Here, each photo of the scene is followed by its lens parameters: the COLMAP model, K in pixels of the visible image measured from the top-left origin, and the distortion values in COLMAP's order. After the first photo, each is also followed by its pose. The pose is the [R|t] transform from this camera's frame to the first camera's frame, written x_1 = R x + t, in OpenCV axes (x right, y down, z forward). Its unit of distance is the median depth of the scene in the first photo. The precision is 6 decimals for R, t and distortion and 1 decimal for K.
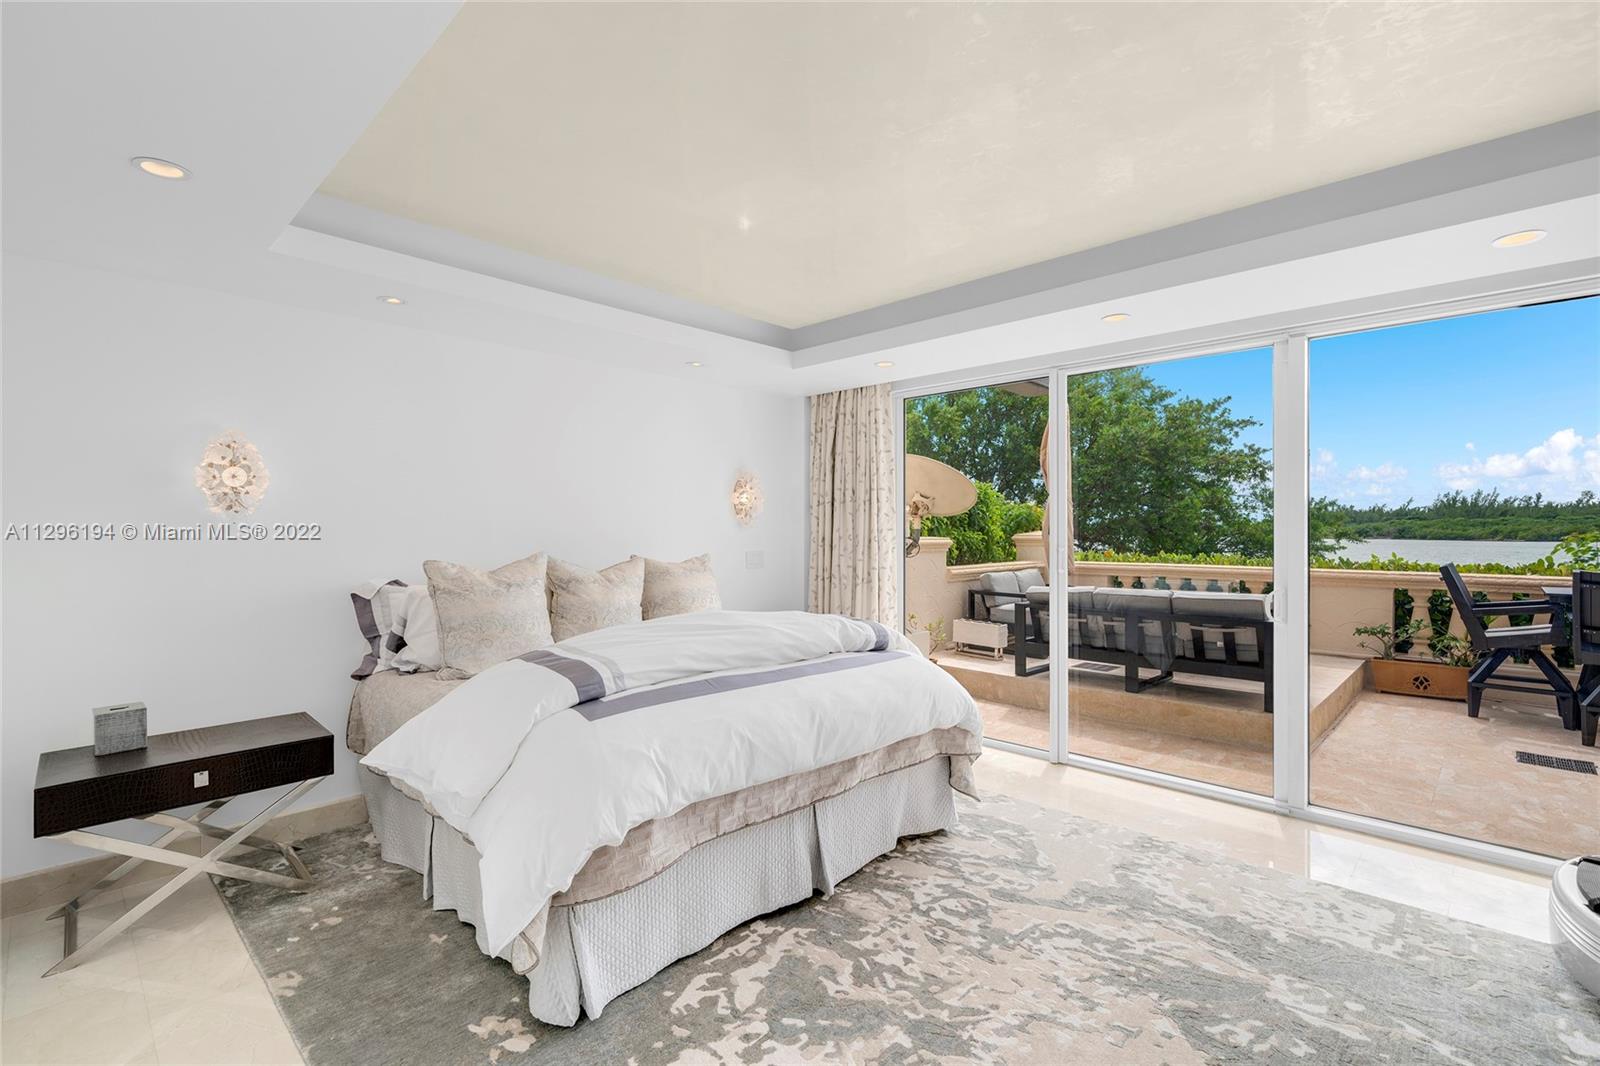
lens RADIAL K [[729.4, 0, 826.6], [0, 729.4, 525.7], [0, 0, 1]] dist [0.012300, -0.000566]
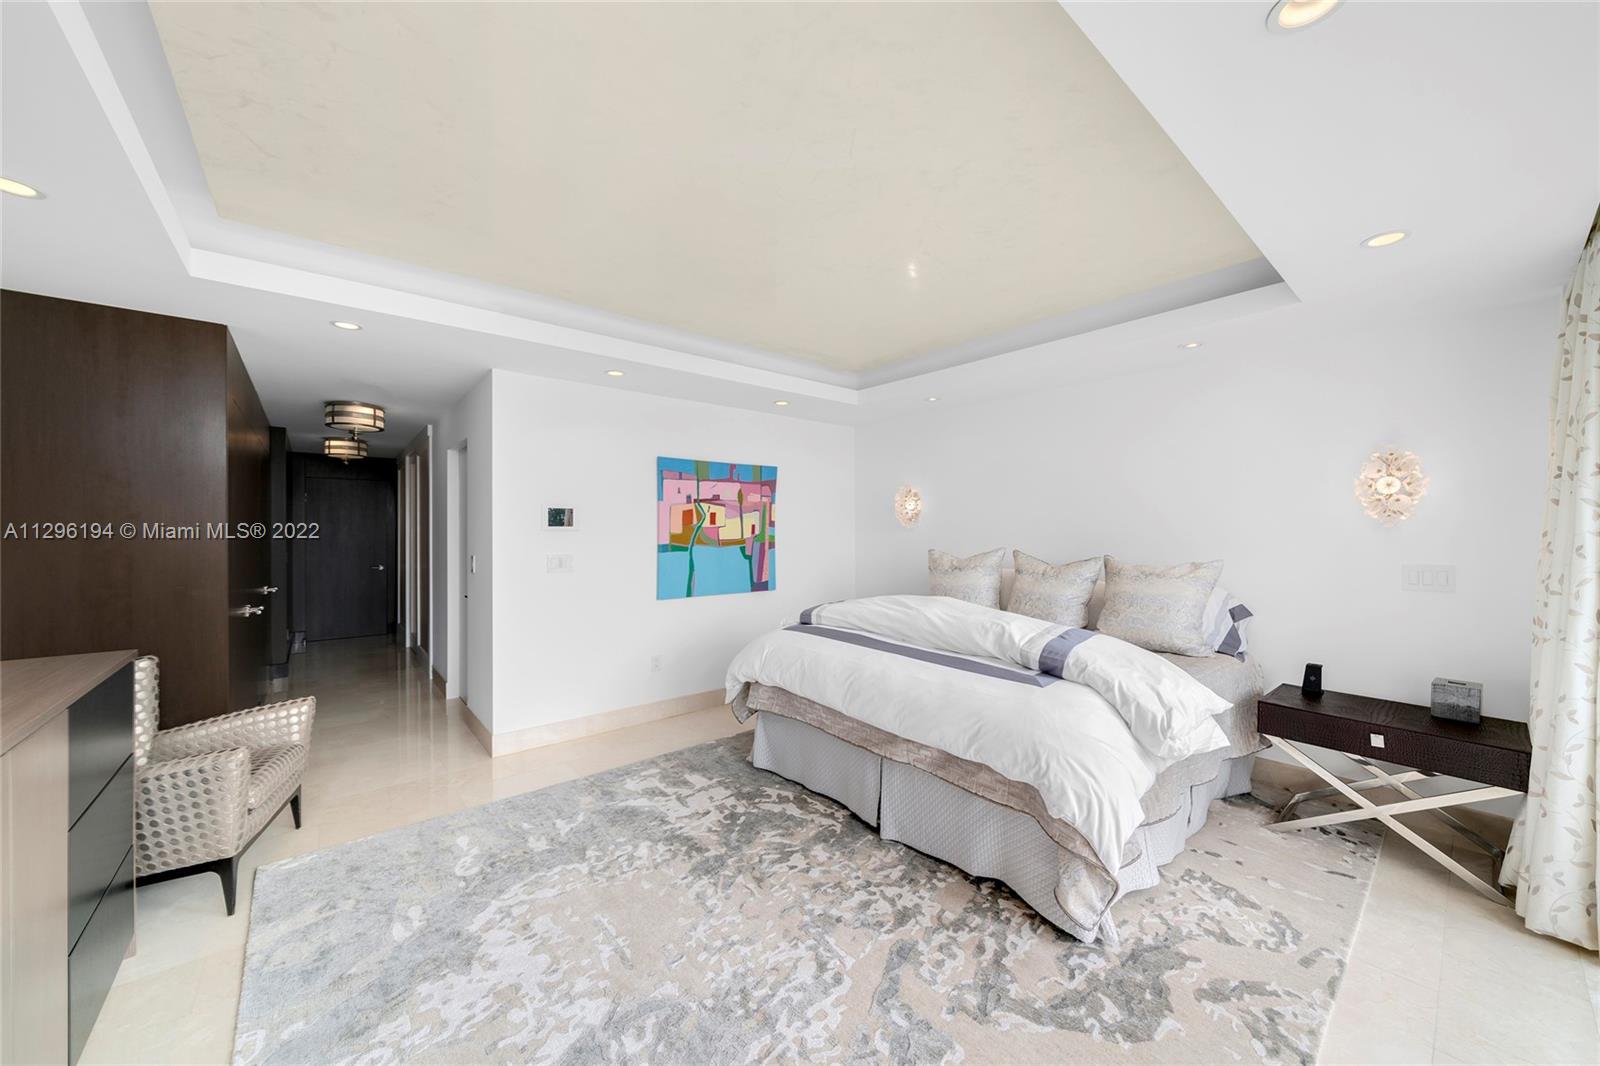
lens RADIAL K [[605.0, 0, 802.2], [0, 605.0, 526.1], [0, 0, 1]] dist [-0.008725, -0.000063]
pose [[-0.140990, -0.004393, -0.990001, 0.957174], [0.001869, 0.999987, -0.004704, -0.003607], [0.990009, -0.002514, -0.140980, 0.958950]]
